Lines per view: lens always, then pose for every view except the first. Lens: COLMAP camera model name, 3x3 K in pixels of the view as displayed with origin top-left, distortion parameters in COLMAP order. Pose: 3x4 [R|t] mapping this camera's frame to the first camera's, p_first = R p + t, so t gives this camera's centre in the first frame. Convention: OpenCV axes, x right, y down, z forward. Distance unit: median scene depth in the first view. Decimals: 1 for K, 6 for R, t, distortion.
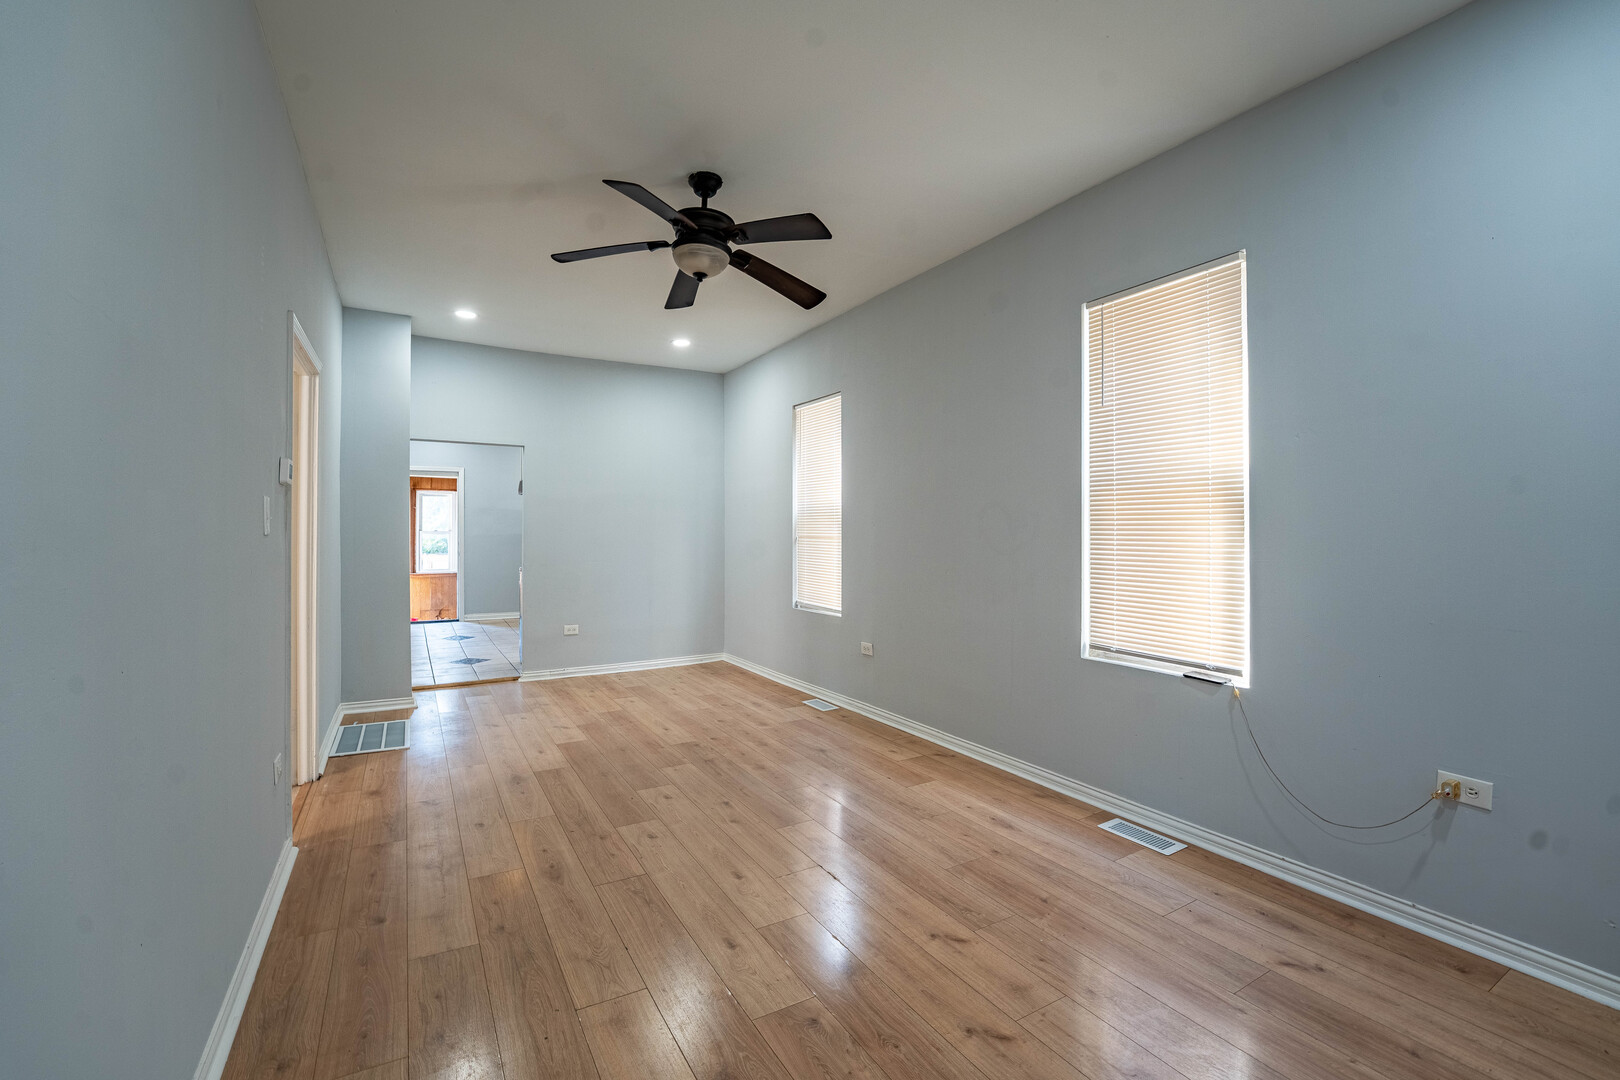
lens RADIAL K [[684.1, 0, 780.3], [0, 684.1, 538.4], [0, 0, 1]] dist [-0.028545, 0.003858]
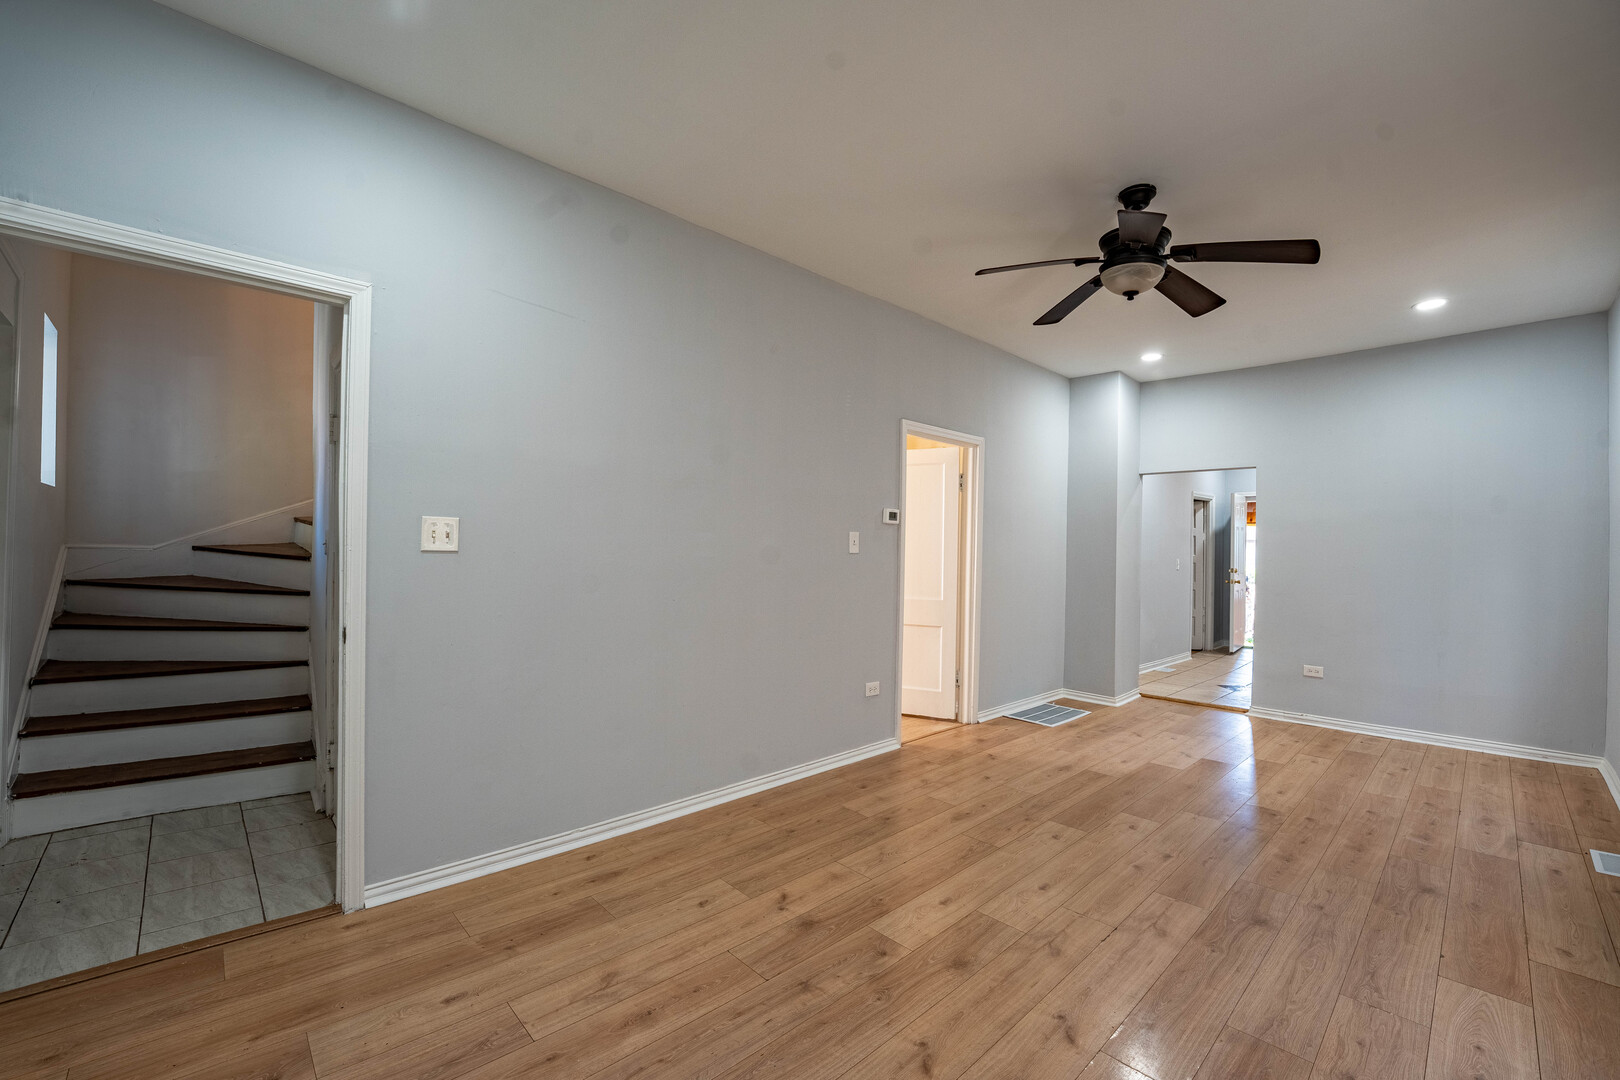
lens RADIAL K [[660.9, 0, 801.1], [0, 660.9, 547.8], [0, 0, 1]] dist [-0.025388, 0.004119]
pose [[0.245633, 0.001597, -0.969361, 0.643380], [-0.025170, 0.999672, -0.004731, -0.005617], [0.969036, 0.025561, 0.245593, 0.302445]]
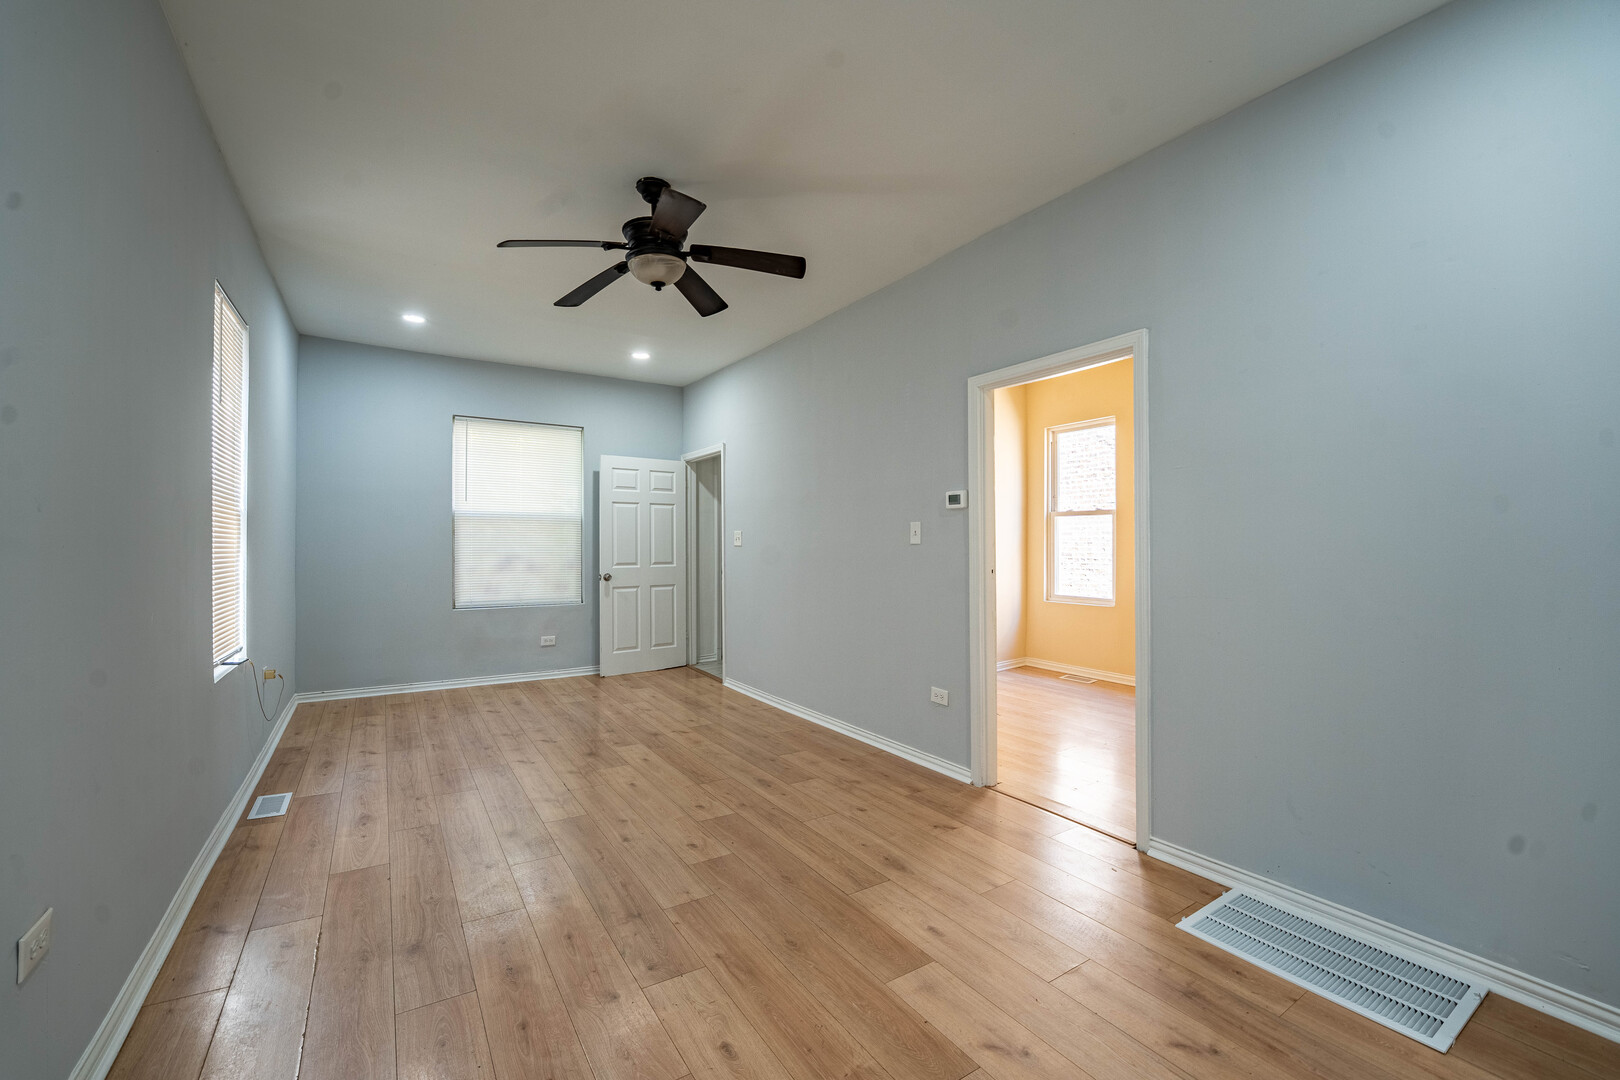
lens RADIAL K [[660.2, 0, 804.9], [0, 660.2, 543.0], [0, 0, 1]] dist [-0.023928, 0.001127]
pose [[-0.997599, -0.002713, -0.069208, -0.255451], [-0.002970, 0.999989, 0.003601, -0.009572], [0.069197, 0.003798, -0.997596, 1.885634]]
